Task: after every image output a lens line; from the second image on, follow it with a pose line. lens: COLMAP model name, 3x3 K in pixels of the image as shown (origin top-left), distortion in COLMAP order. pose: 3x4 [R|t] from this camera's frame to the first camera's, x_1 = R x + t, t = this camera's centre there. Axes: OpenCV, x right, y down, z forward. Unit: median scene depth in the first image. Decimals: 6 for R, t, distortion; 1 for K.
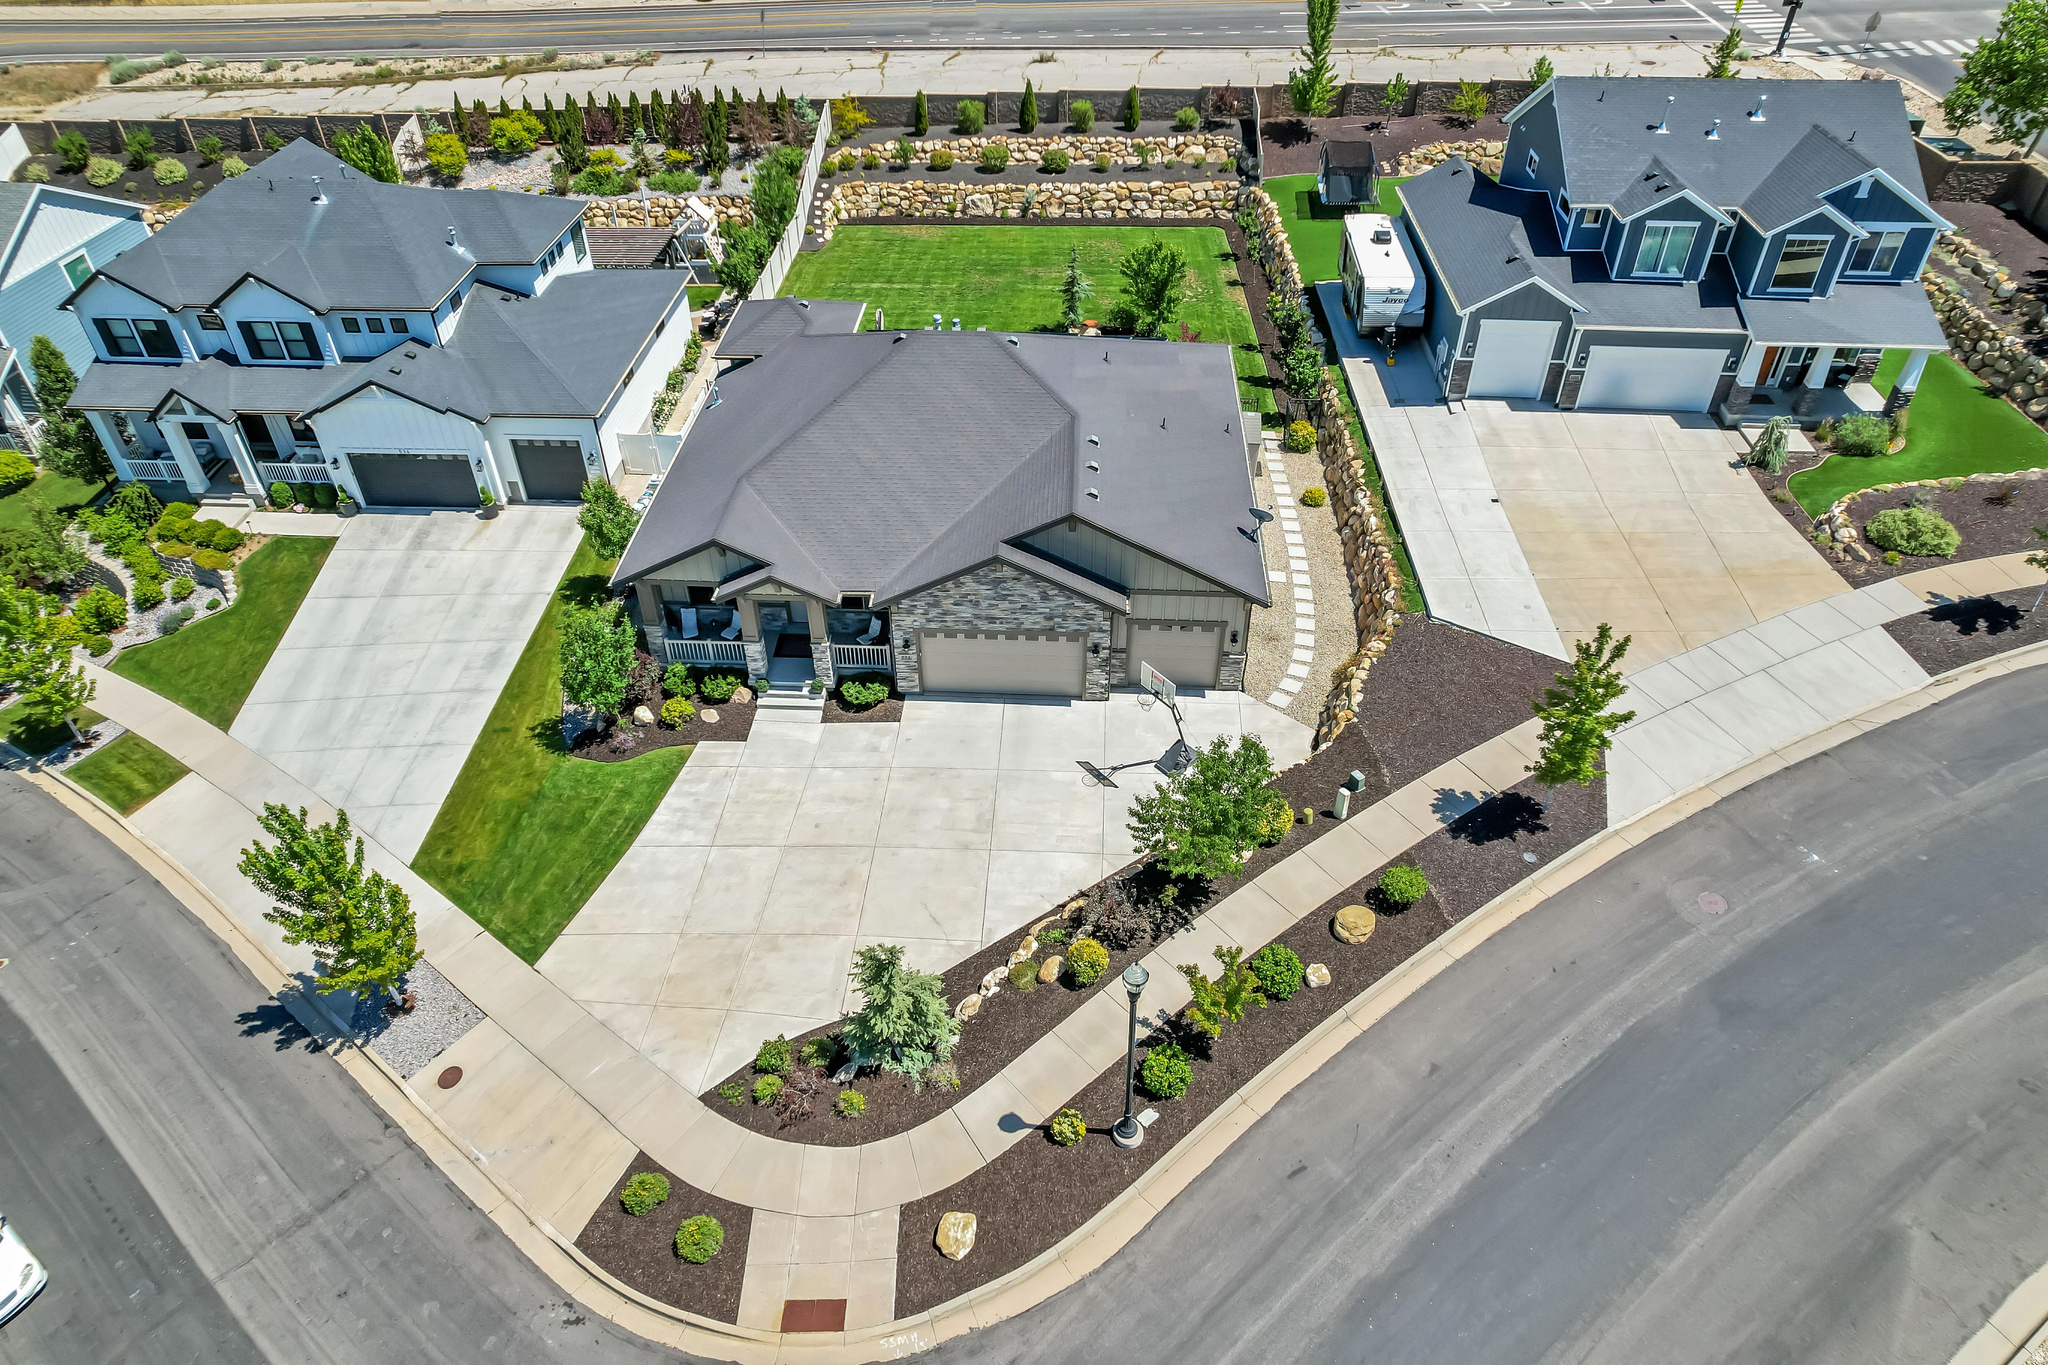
lens RADIAL K [[1301.2, 0, 1031.6], [0, 1301.2, 683.8], [0, 0, 1]] dist [-0.071982, 0.066458]
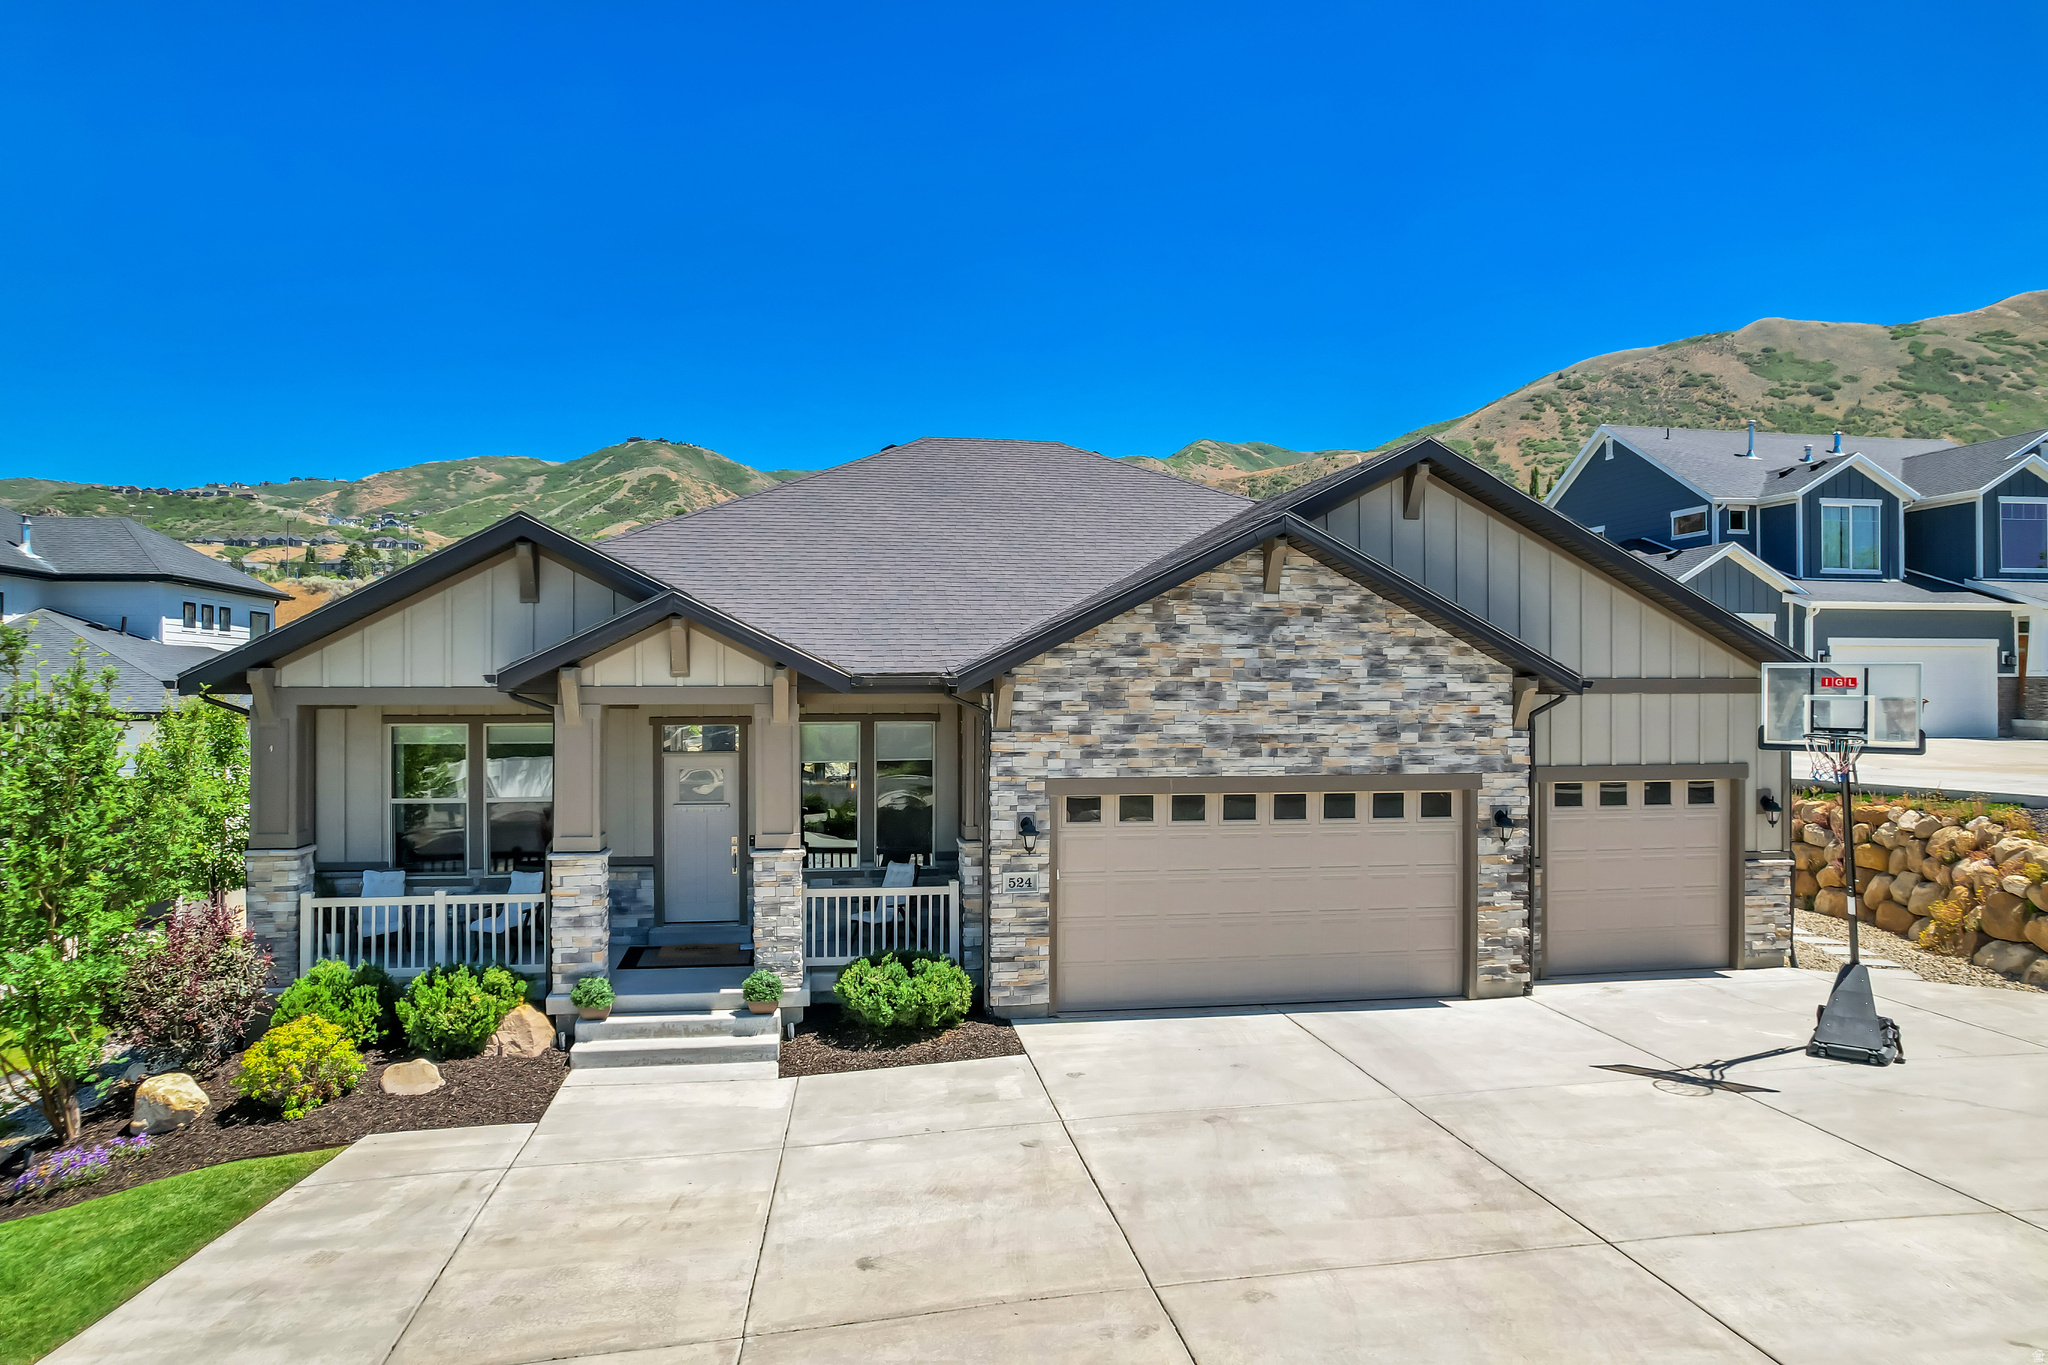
lens RADIAL K [[1304.3, 0, 1032.9], [0, 1304.3, 682.9], [0, 0, 1]] dist [-0.076278, 0.070028]
pose [[0.976092, 0.004717, 0.217309, -0.169508], [0.135934, 0.766886, -0.627222, 0.162474], [-0.169609, 0.641766, 0.747910, 0.680408]]
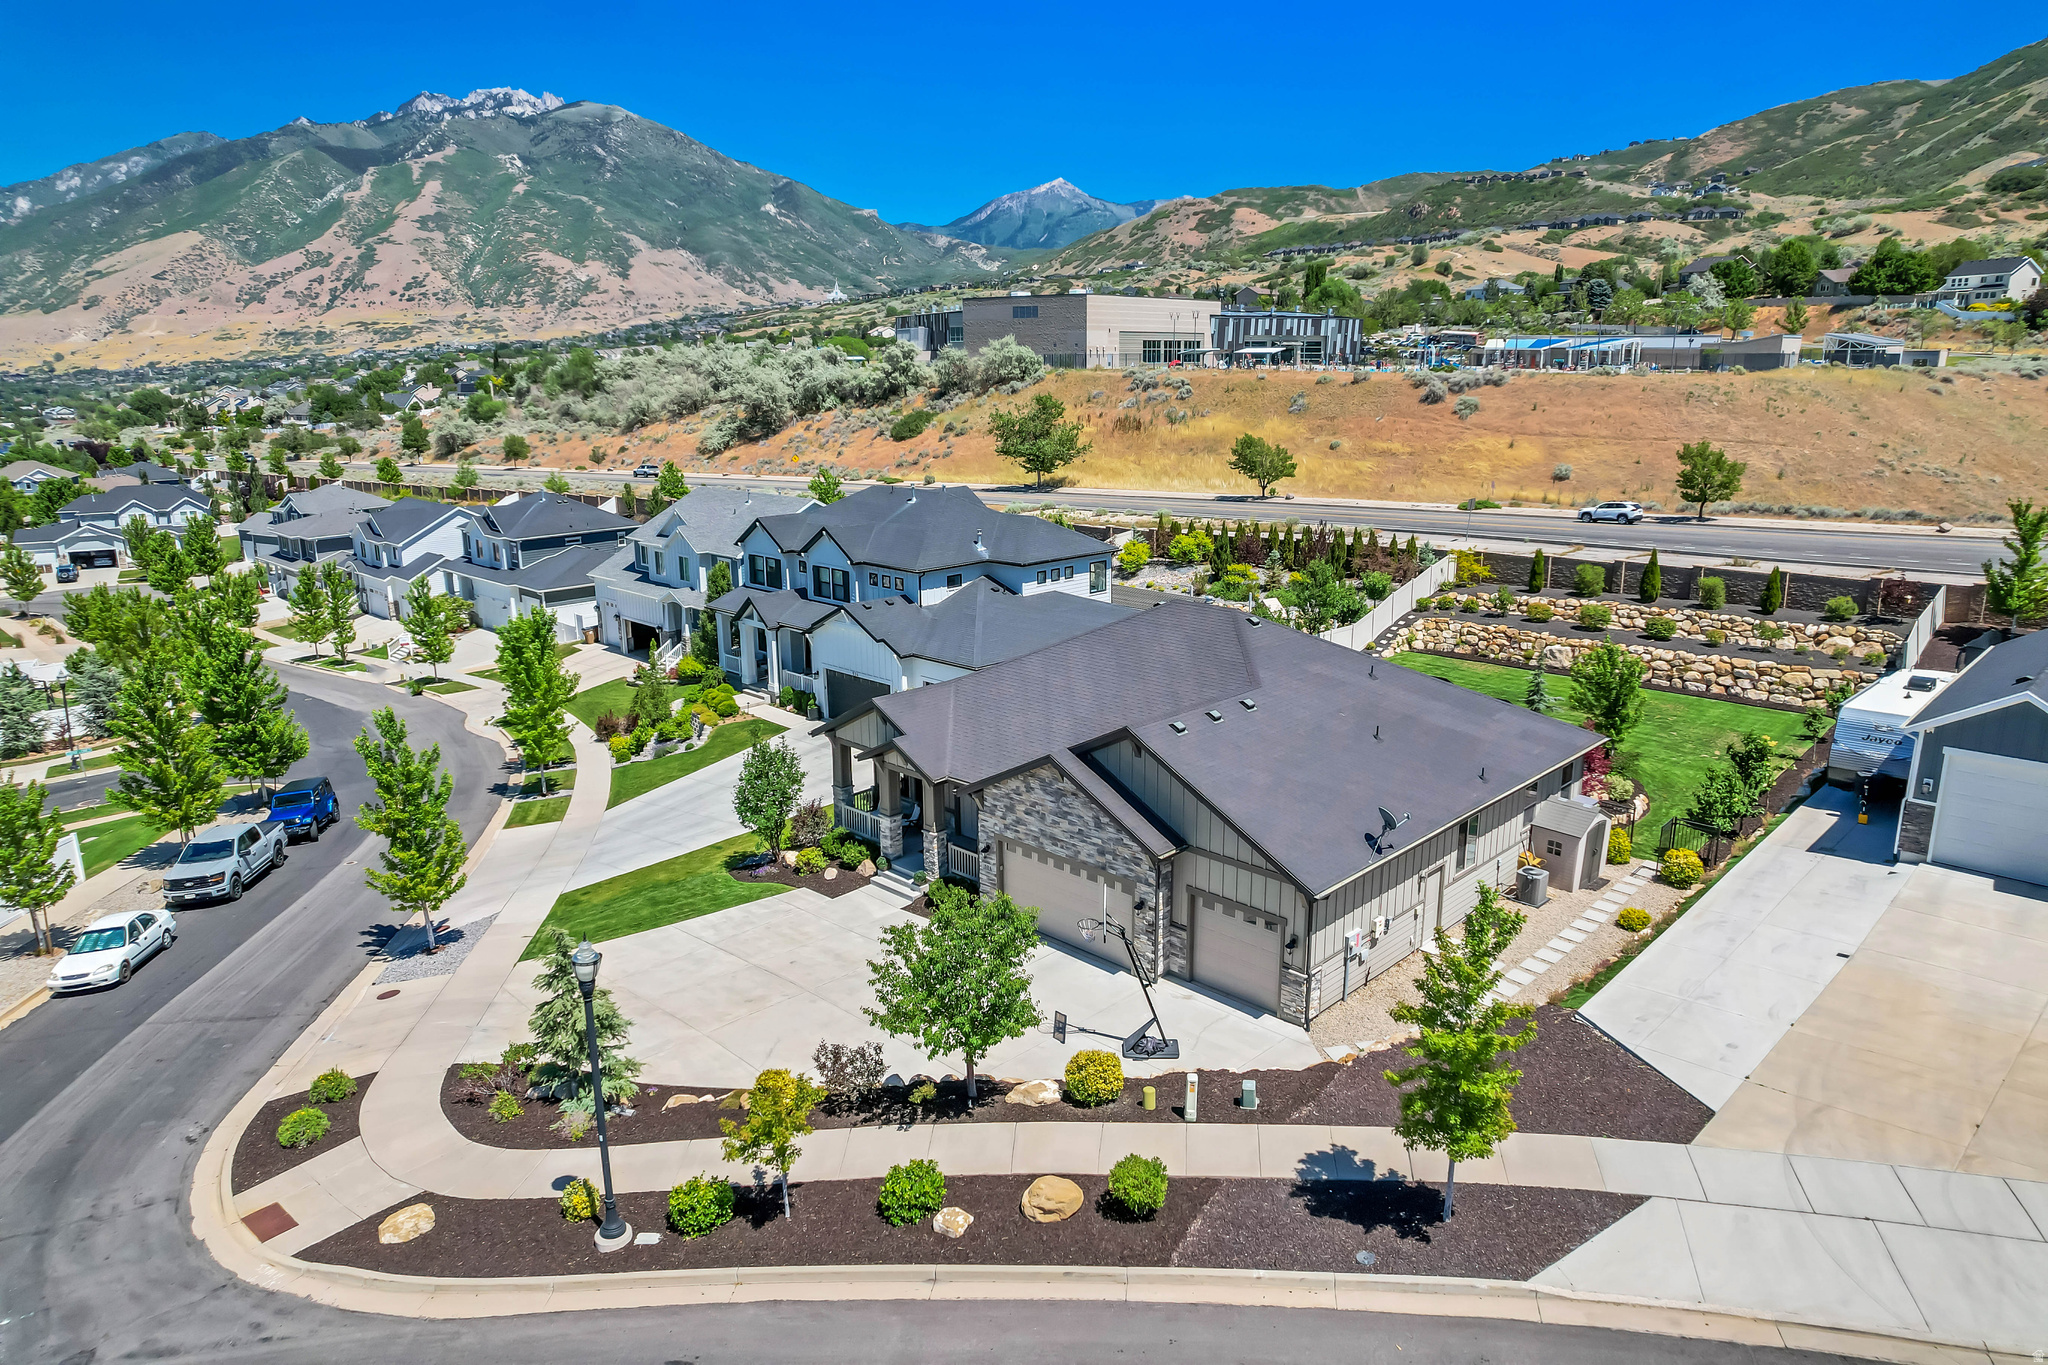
lens RADIAL K [[1306.1, 0, 1033.9], [0, 1306.1, 680.3], [0, 0, 1]] dist [-0.078777, 0.074406]
pose [[0.748806, 0.158973, -0.643442, 0.509754], [-0.419483, 0.865301, -0.274387, 0.106711], [0.513150, 0.475375, 0.714629, 0.268449]]
